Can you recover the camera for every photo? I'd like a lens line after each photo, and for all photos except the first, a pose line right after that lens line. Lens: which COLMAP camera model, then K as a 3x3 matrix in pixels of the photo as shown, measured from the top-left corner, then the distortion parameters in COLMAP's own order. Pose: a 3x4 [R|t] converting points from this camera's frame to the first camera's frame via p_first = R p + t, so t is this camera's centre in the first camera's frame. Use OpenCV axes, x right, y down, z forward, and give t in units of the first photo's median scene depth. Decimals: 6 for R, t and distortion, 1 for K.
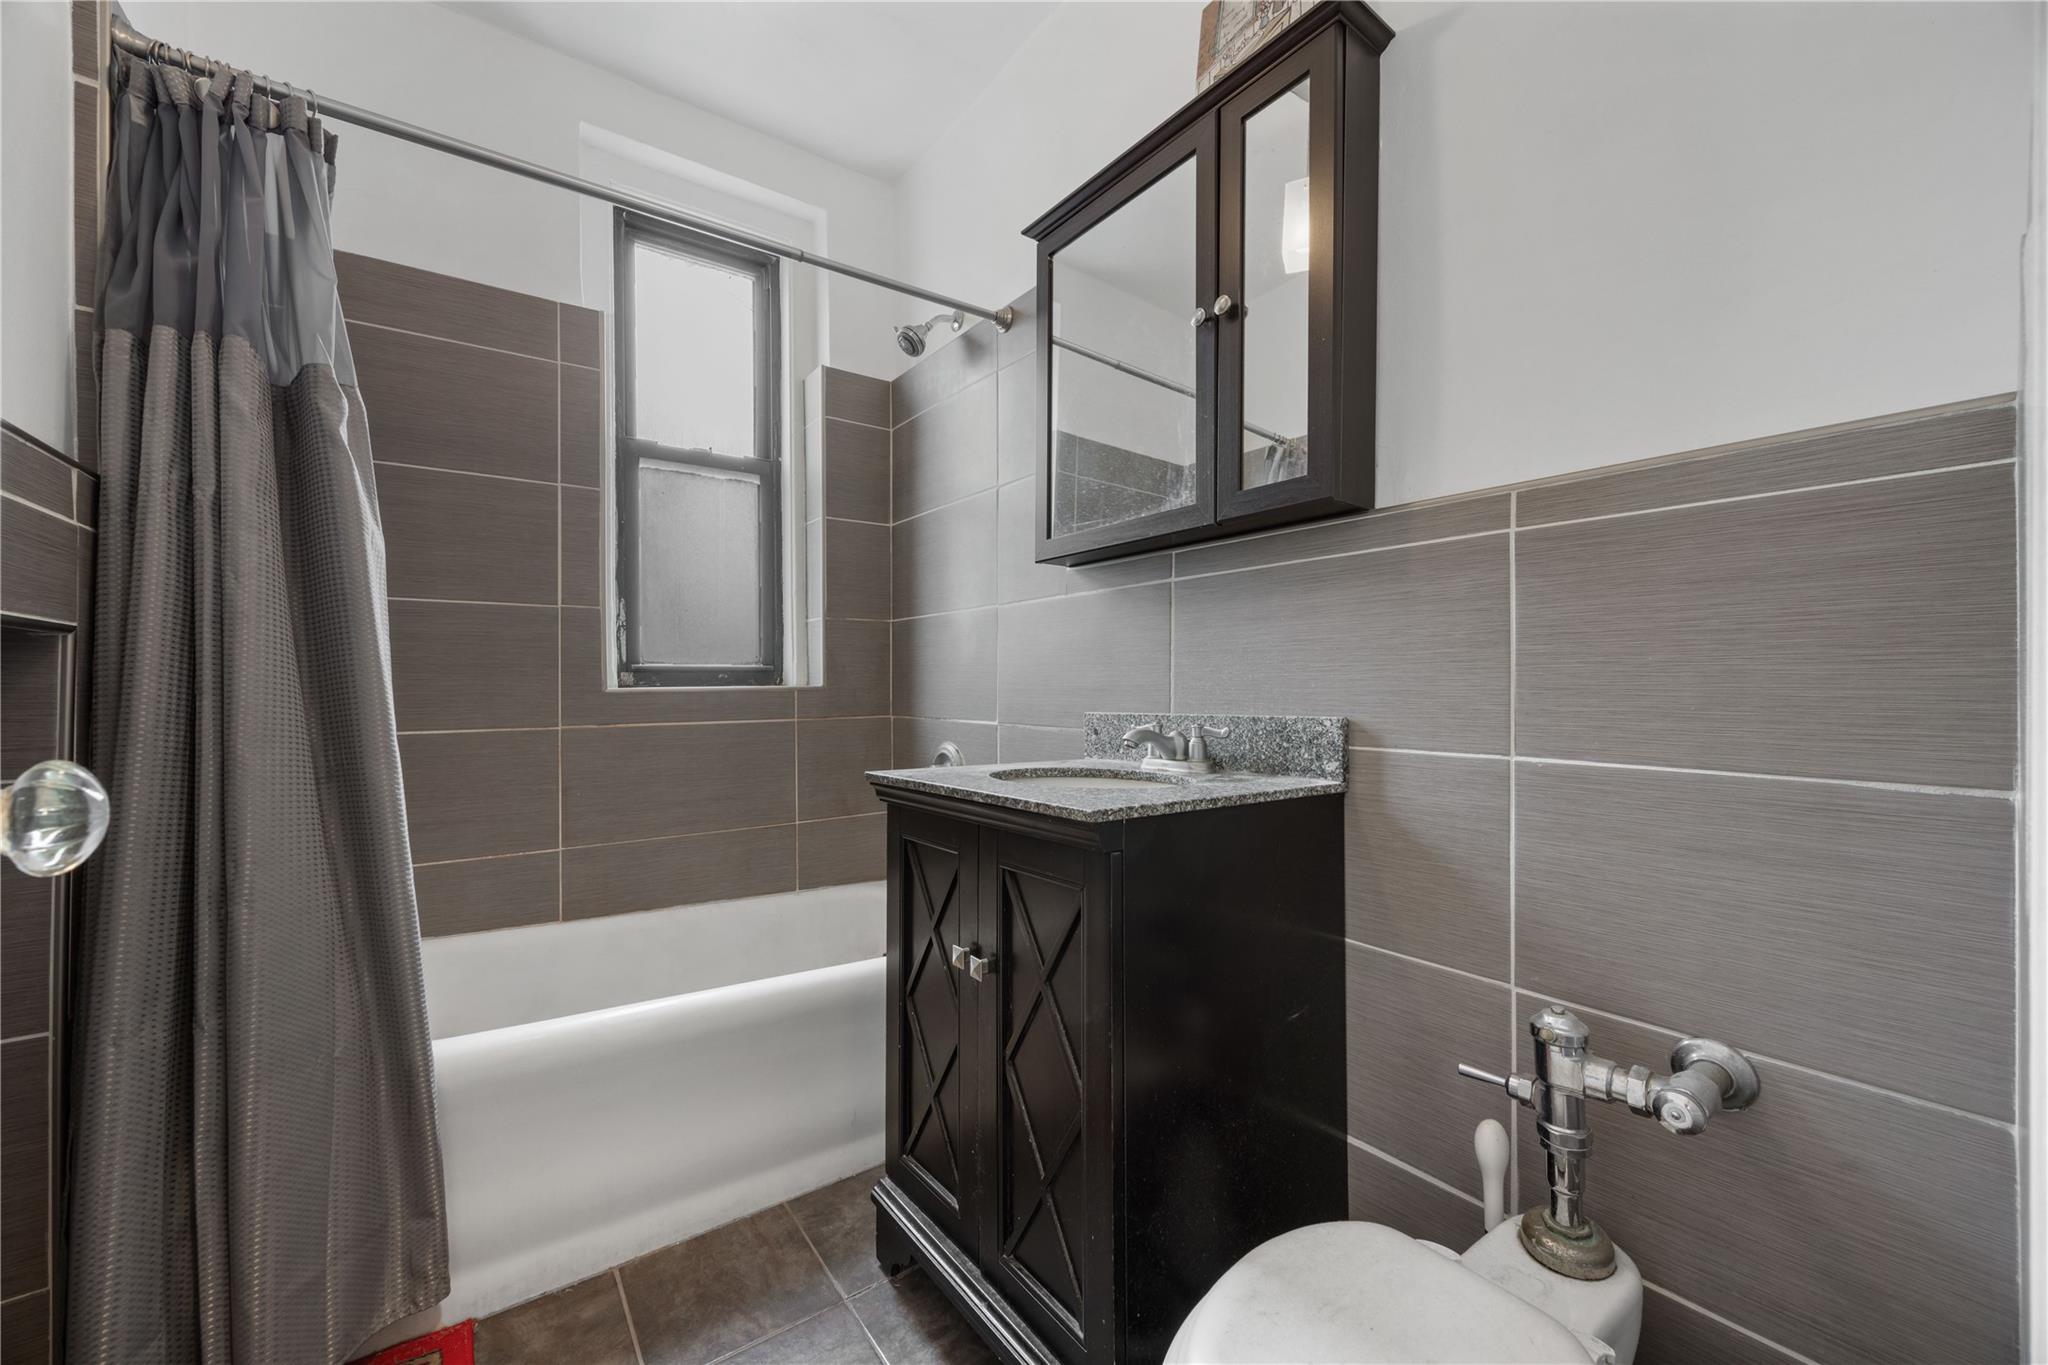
lens RADIAL K [[802.8, 0, 1029.9], [0, 802.8, 681.7], [0, 0, 1]] dist [-0.005595, 0.000778]
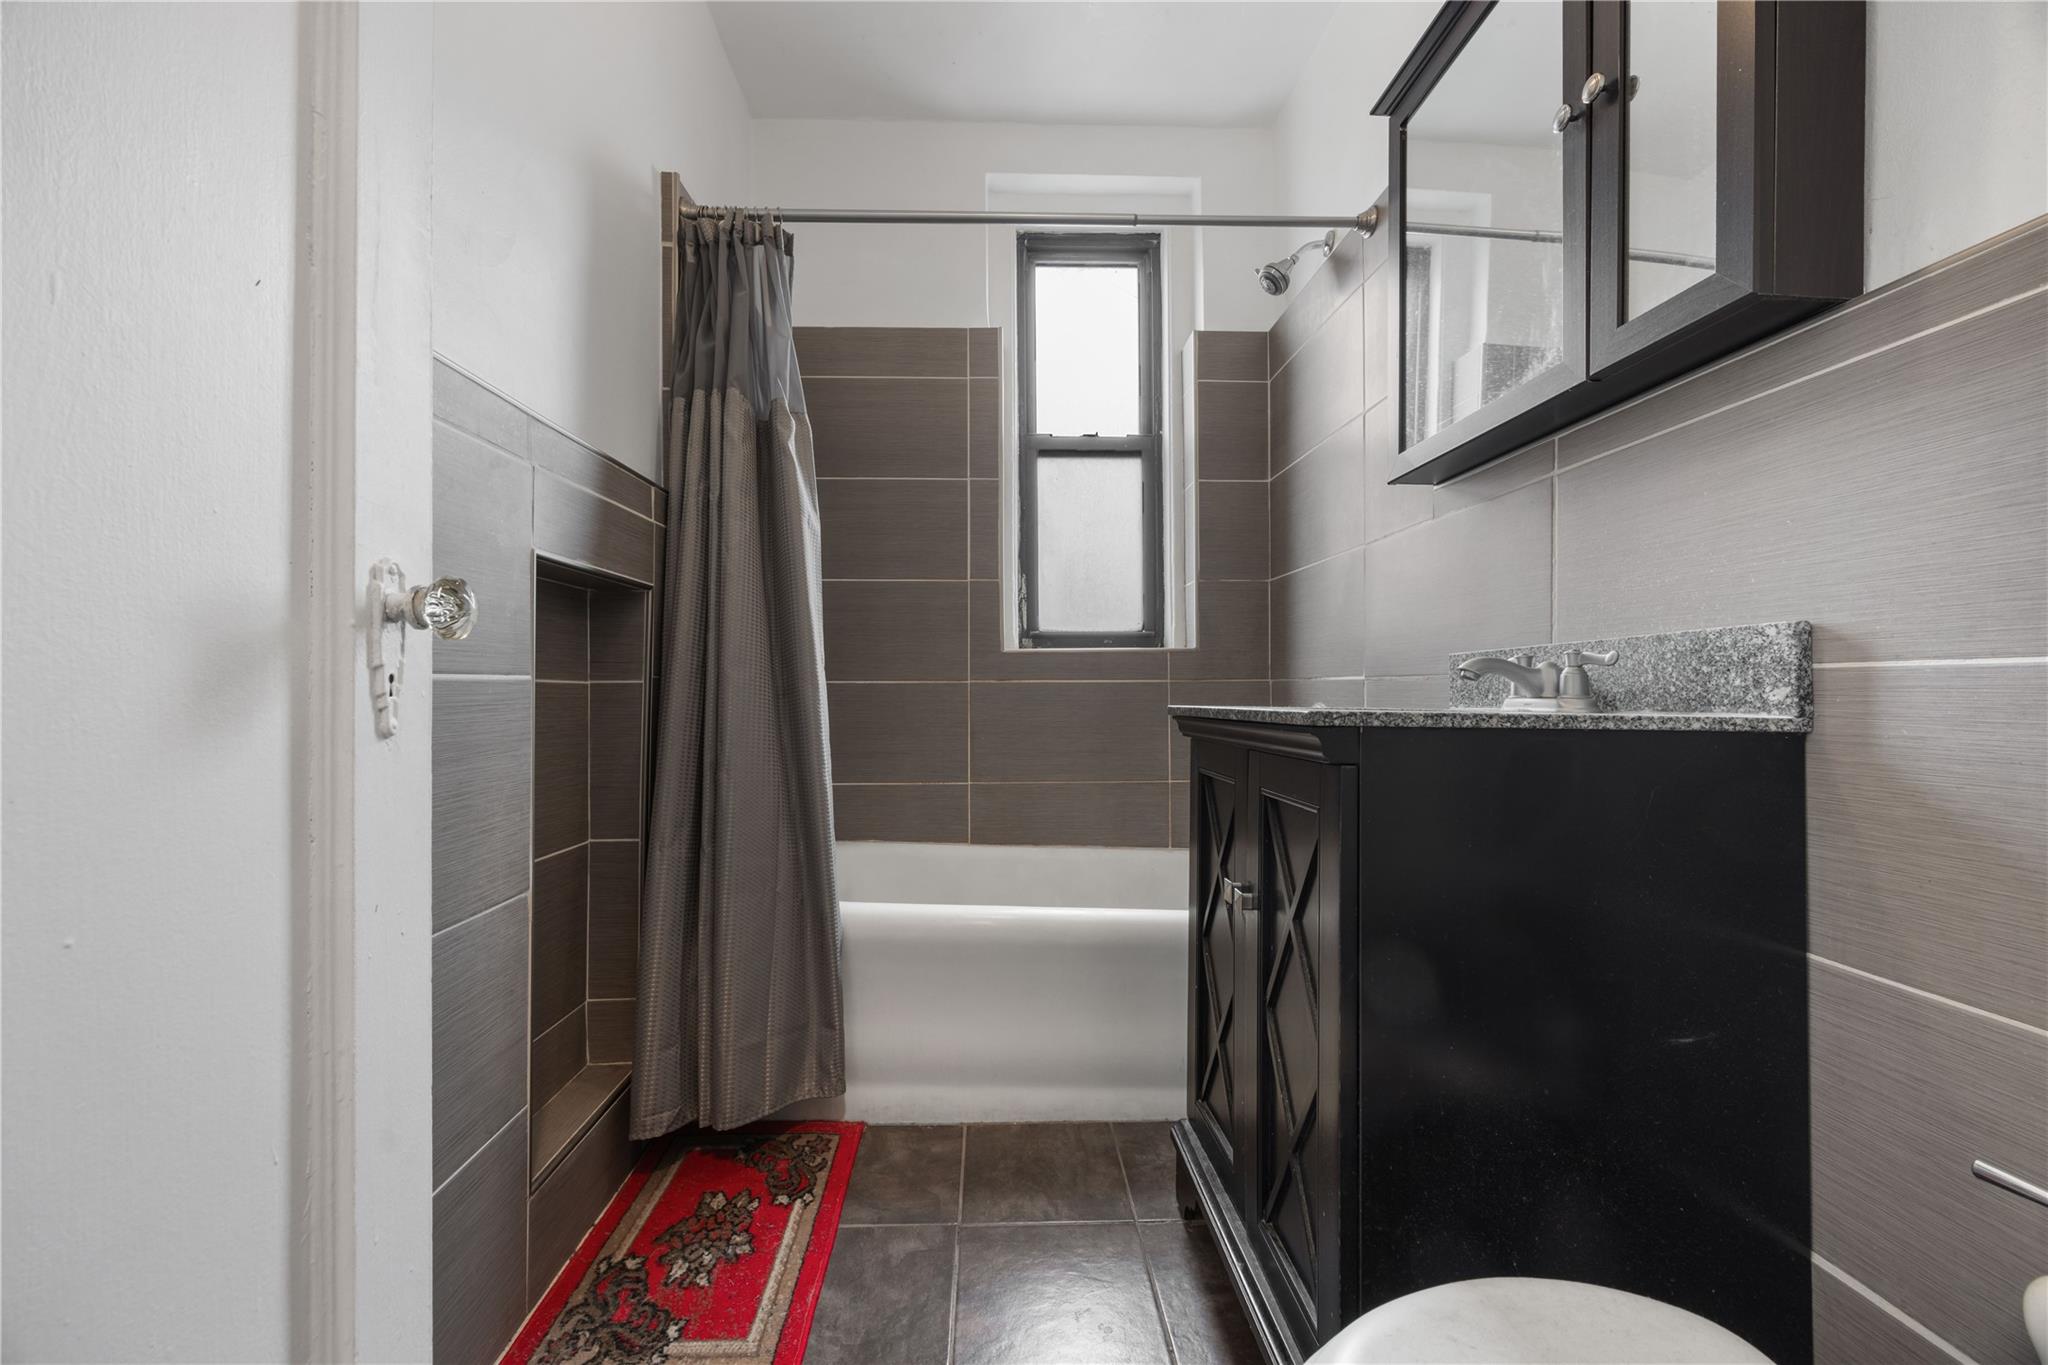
lens RADIAL K [[802.8, 0, 1017.3], [0, 802.8, 685.5], [0, 0, 1]] dist [-0.005595, 0.000778]
pose [[0.821178, -0.001573, -0.570670, 0.226601], [-0.002114, 0.999981, -0.005798, 0.100036], [0.570668, 0.005968, 0.821159, 0.077564]]
